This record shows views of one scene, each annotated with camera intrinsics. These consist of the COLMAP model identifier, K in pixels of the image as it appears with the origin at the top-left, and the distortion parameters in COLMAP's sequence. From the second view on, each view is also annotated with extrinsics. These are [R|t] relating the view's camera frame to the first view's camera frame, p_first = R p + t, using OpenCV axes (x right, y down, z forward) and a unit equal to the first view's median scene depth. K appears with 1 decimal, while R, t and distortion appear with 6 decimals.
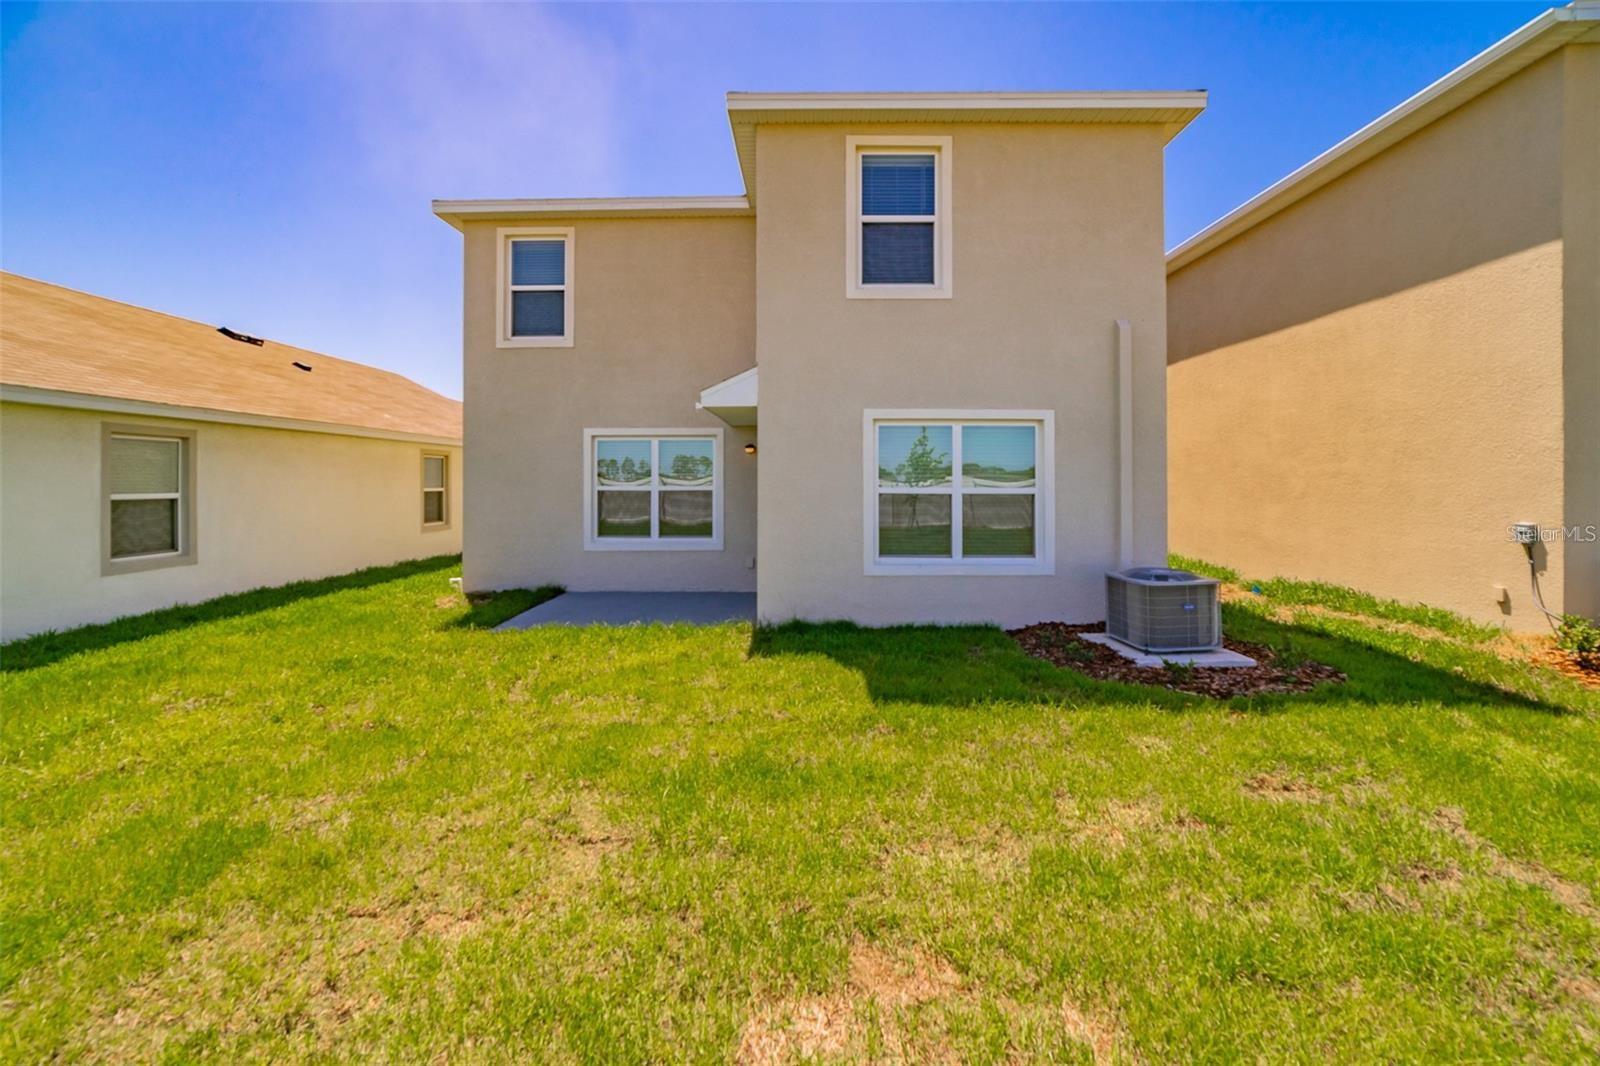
lens RADIAL K [[624.8, 0, 786.1], [0, 624.8, 488.8], [0, 0, 1]] dist [-0.009320, 0.000956]
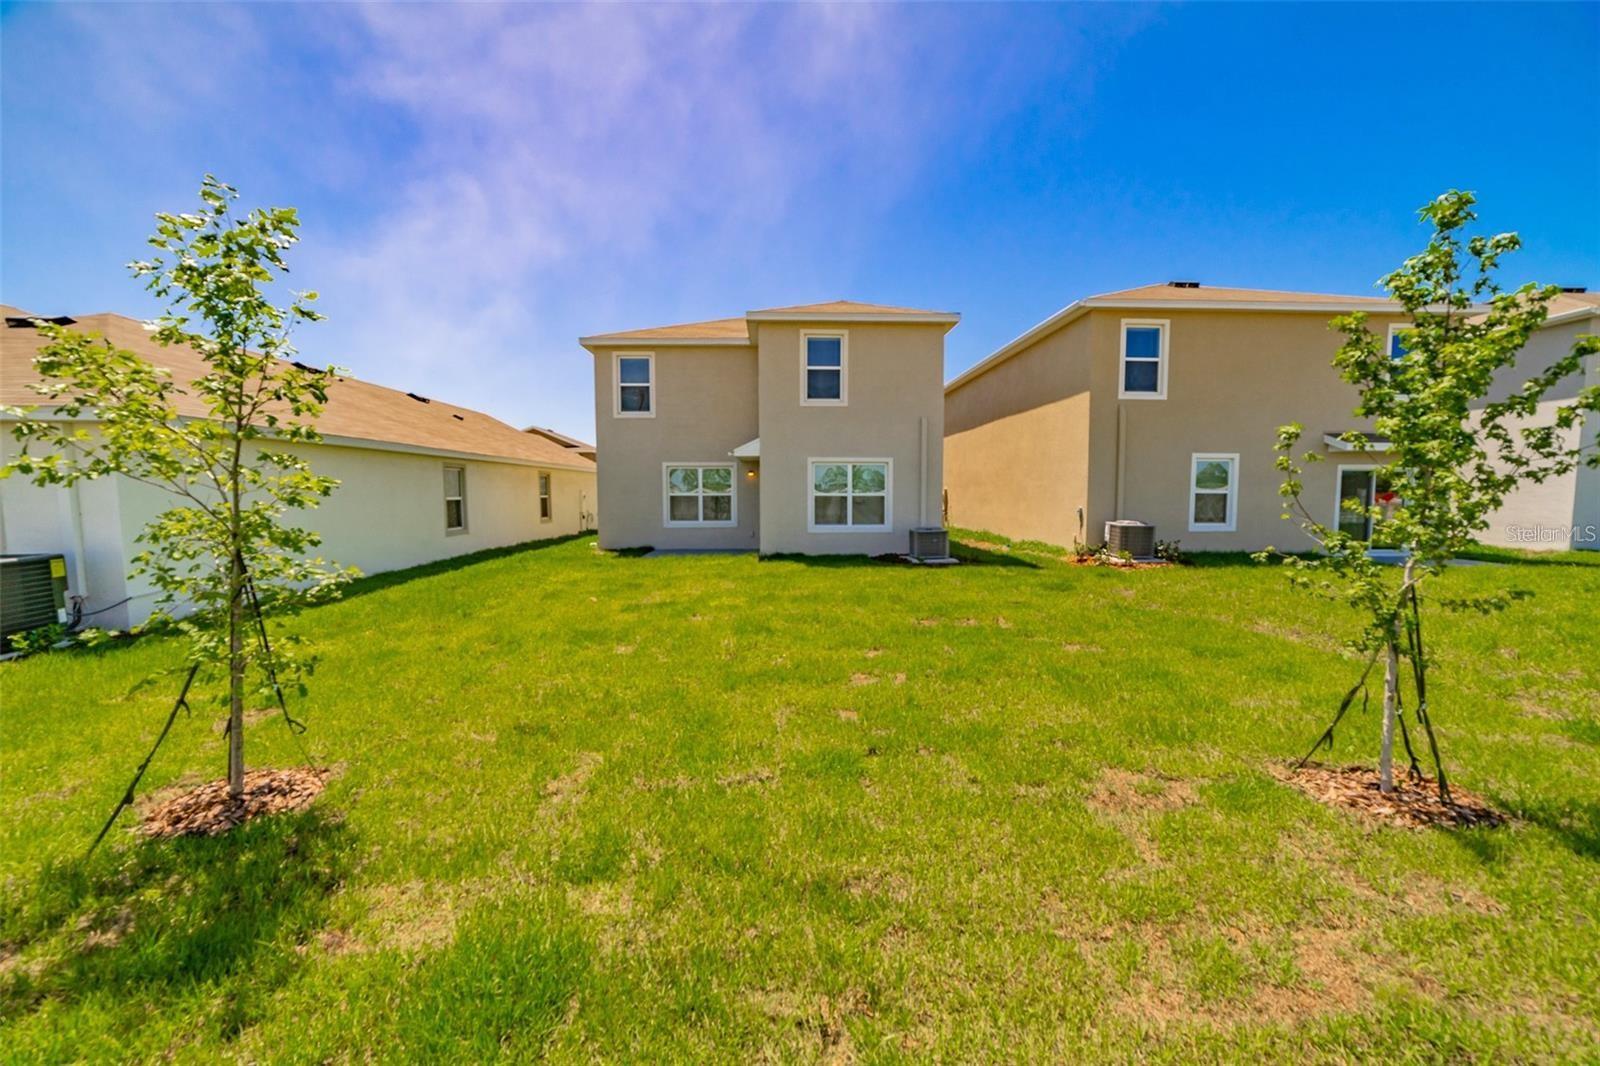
lens RADIAL K [[624.8, 0, 793.9], [0, 624.8, 536.4], [0, 0, 1]] dist [-0.009320, 0.000956]
pose [[0.998822, -0.005945, 0.048164, -0.024202], [0.002959, 0.998082, 0.061838, 0.010873], [-0.048440, -0.061623, 0.996923, -0.919933]]
